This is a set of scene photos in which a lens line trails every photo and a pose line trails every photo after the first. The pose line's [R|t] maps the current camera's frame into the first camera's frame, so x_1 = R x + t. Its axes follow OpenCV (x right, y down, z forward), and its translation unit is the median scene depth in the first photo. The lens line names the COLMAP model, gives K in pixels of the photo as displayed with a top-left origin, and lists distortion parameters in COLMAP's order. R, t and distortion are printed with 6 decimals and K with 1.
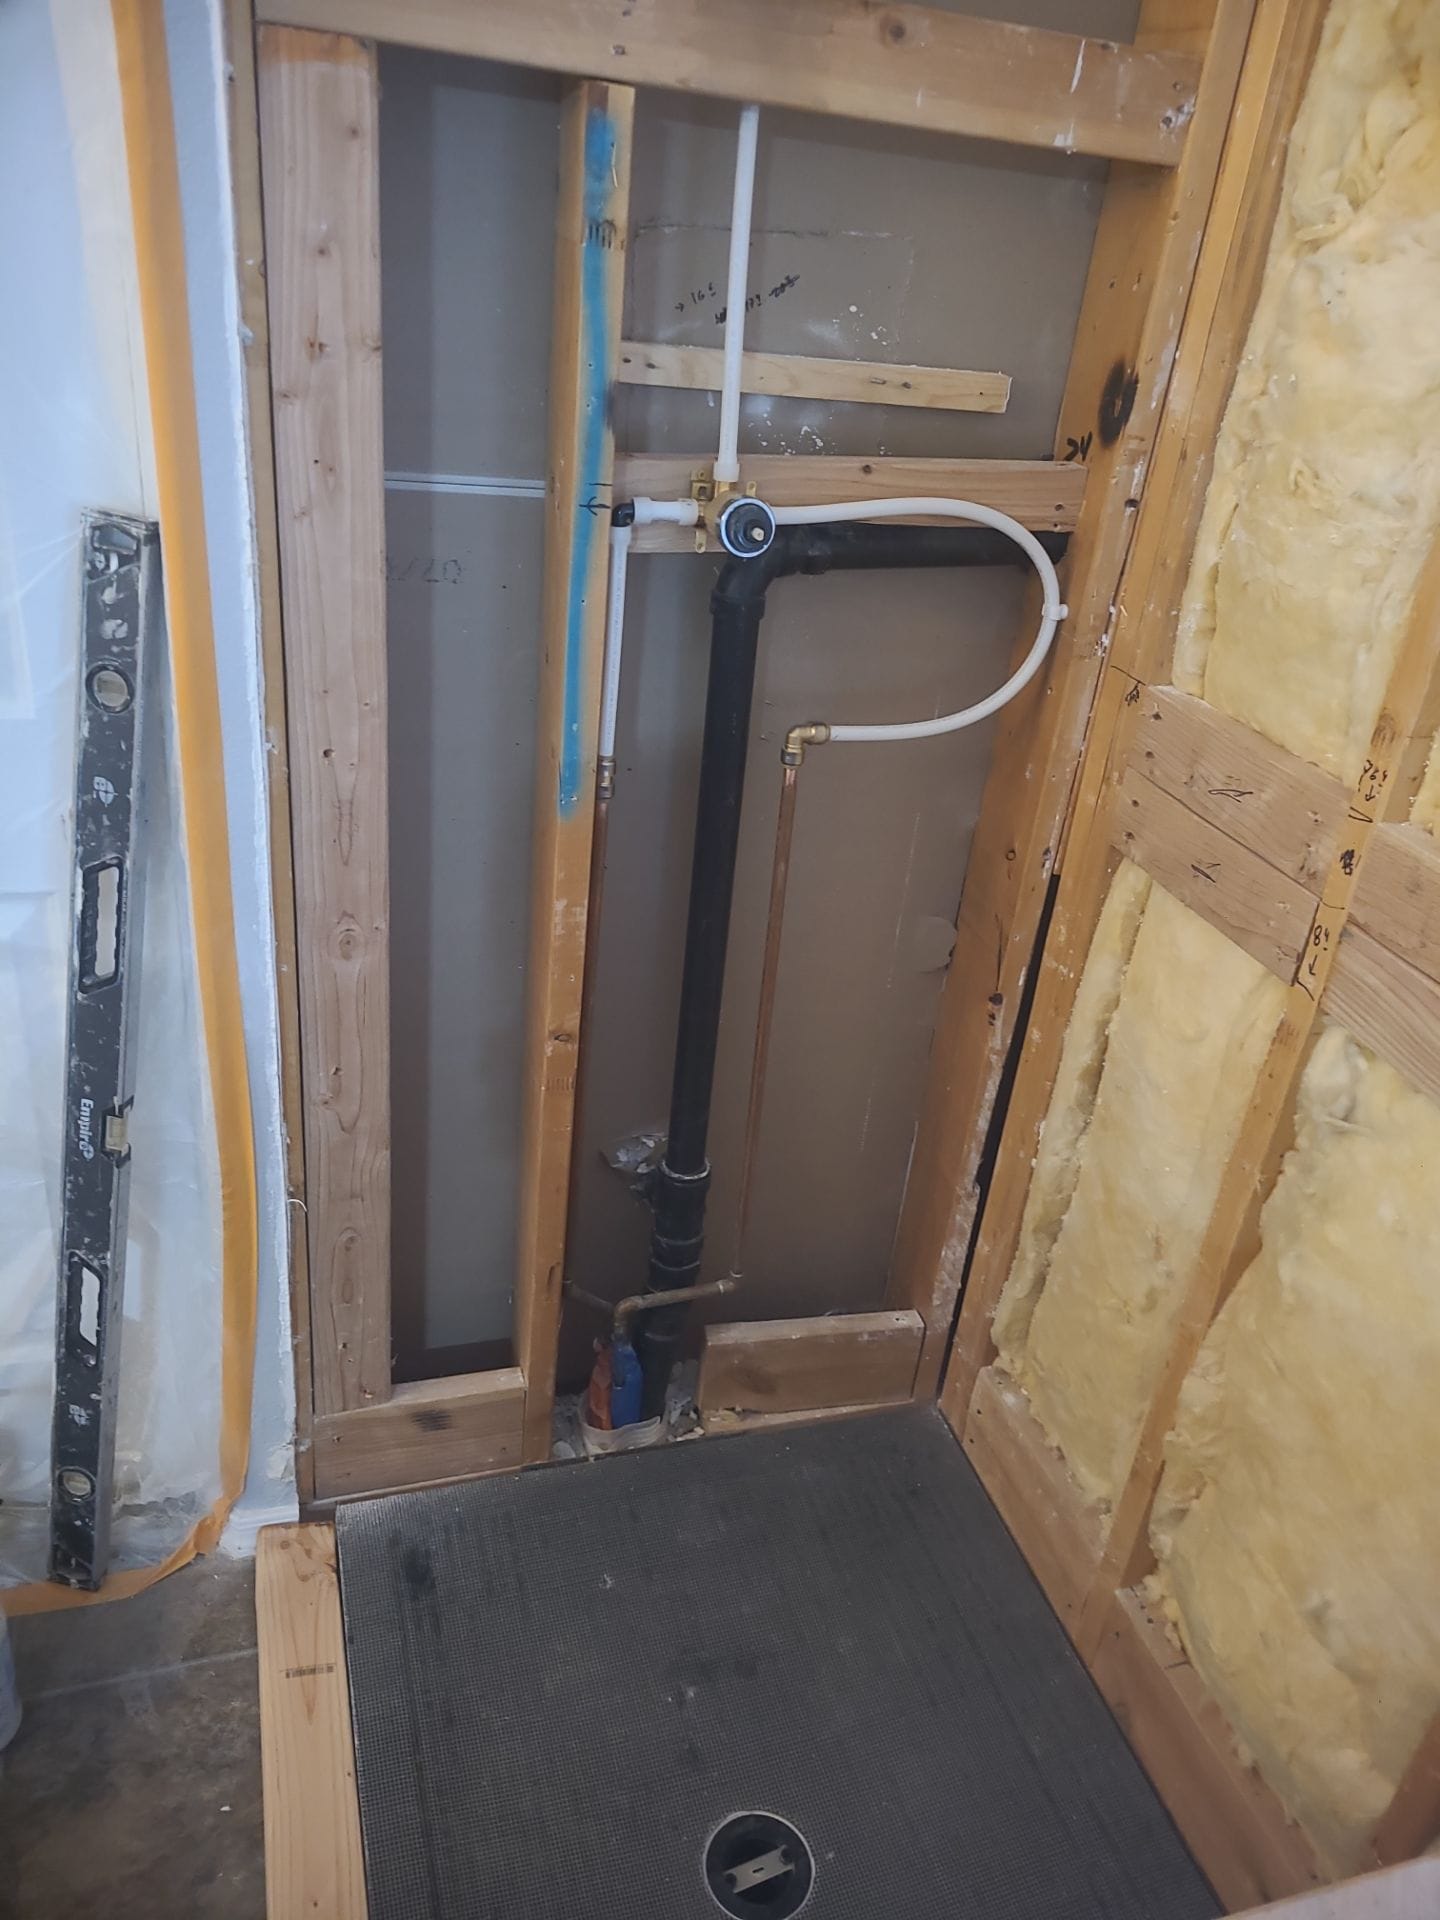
lens RADIAL K [[1436.2, 0, 724.9], [0, 1436.2, 948.8], [0, 0, 1]] dist [0.013267, -0.025480]
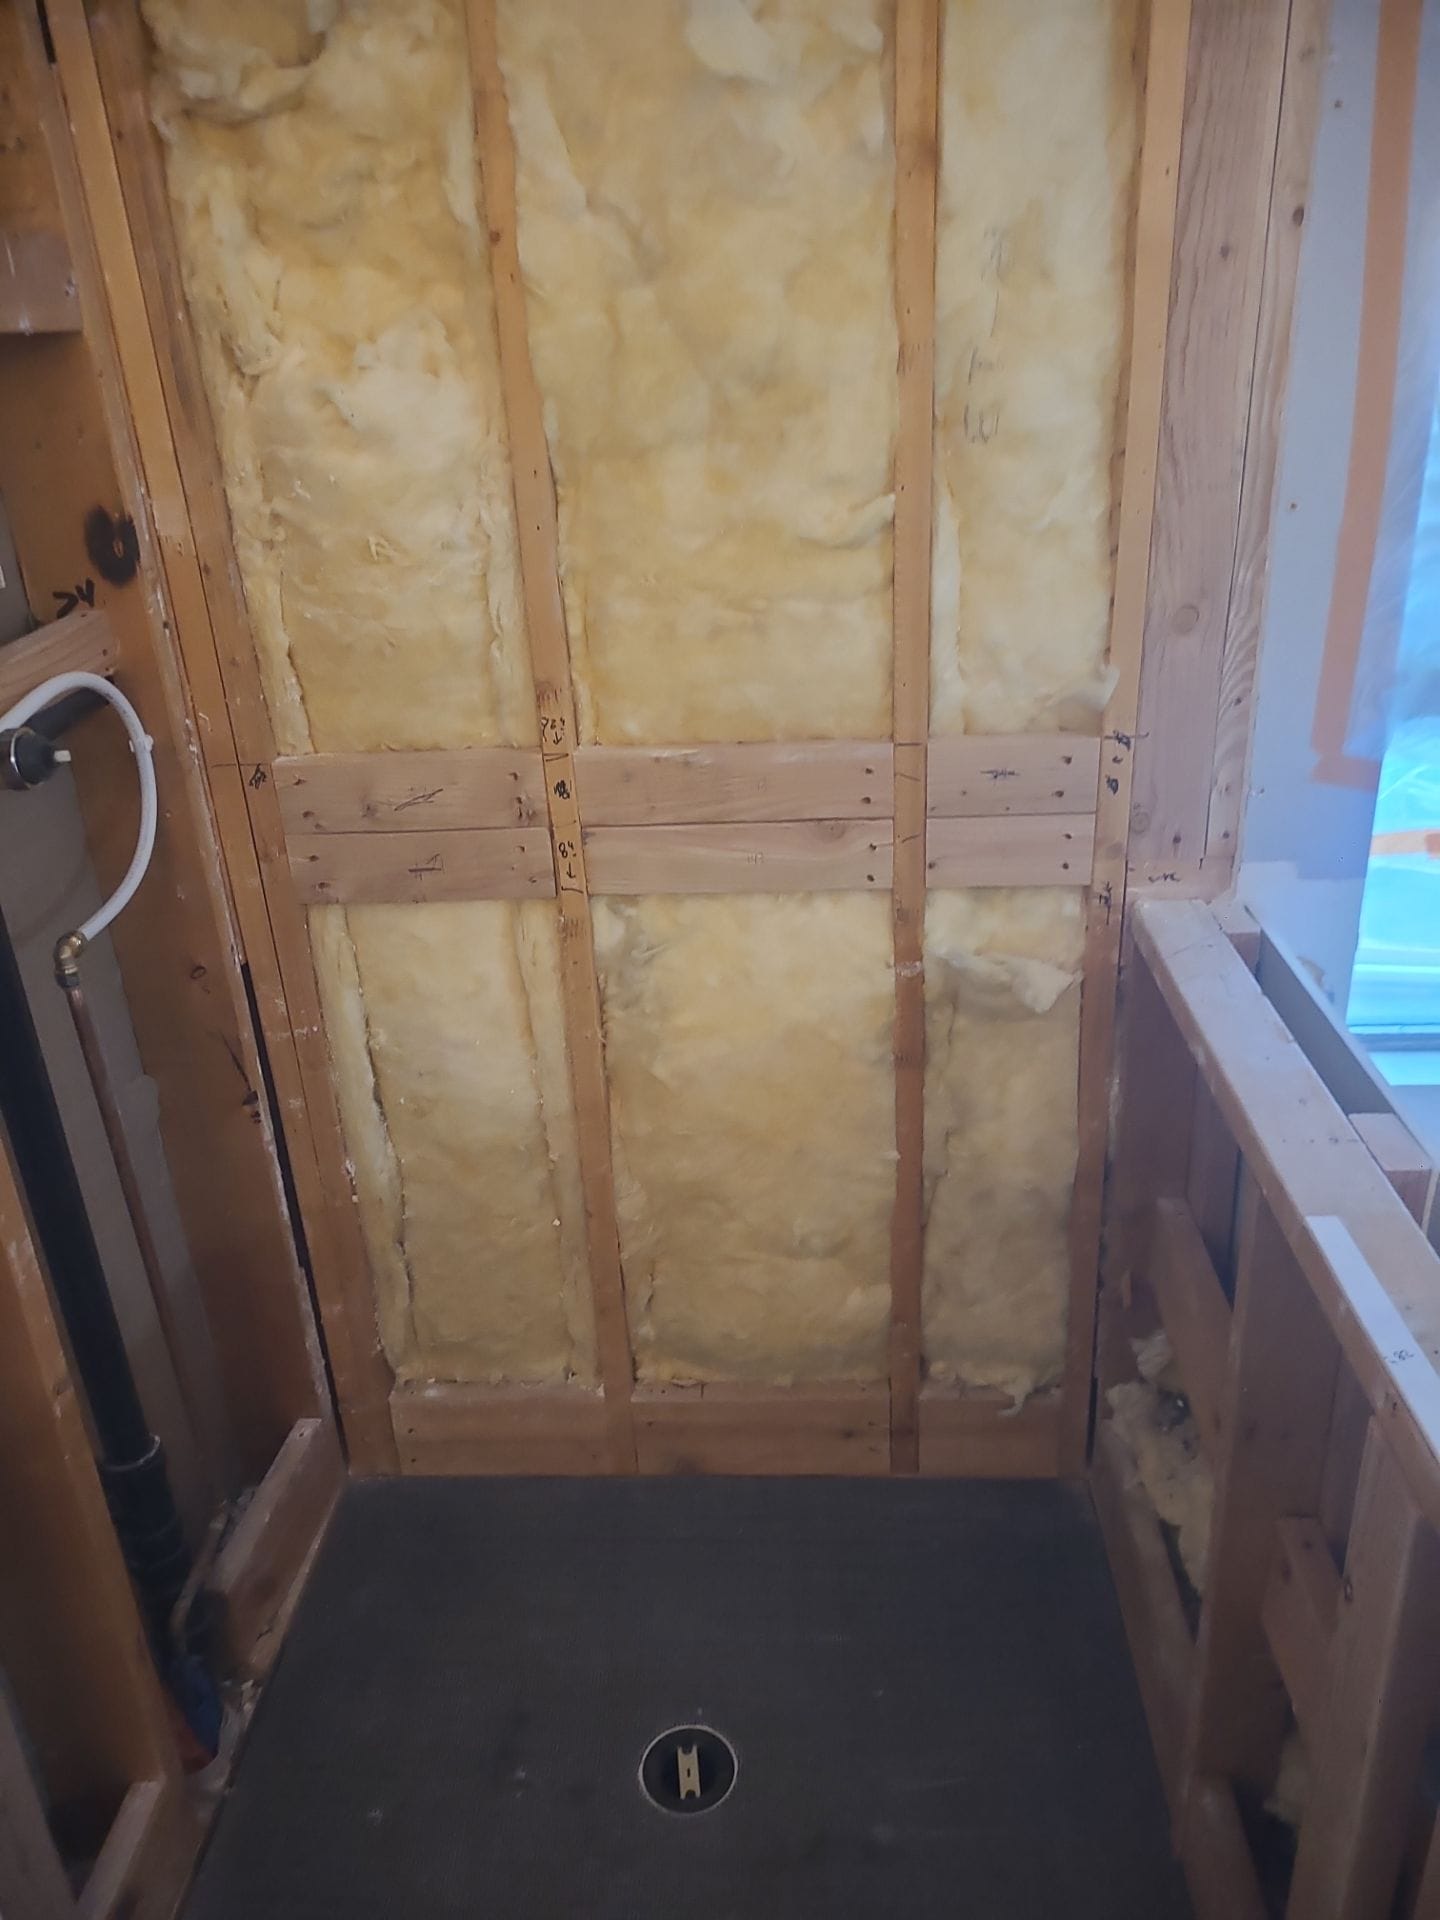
lens RADIAL K [[1436.2, 0, 730.3], [0, 1436.2, 965.1], [0, 0, 1]] dist [0.013267, -0.025480]
pose [[0.344755, -0.495181, 0.797458, -0.618178], [0.512524, 0.811033, 0.282037, -0.206996], [-0.786424, 0.311483, 0.533400, 0.178457]]
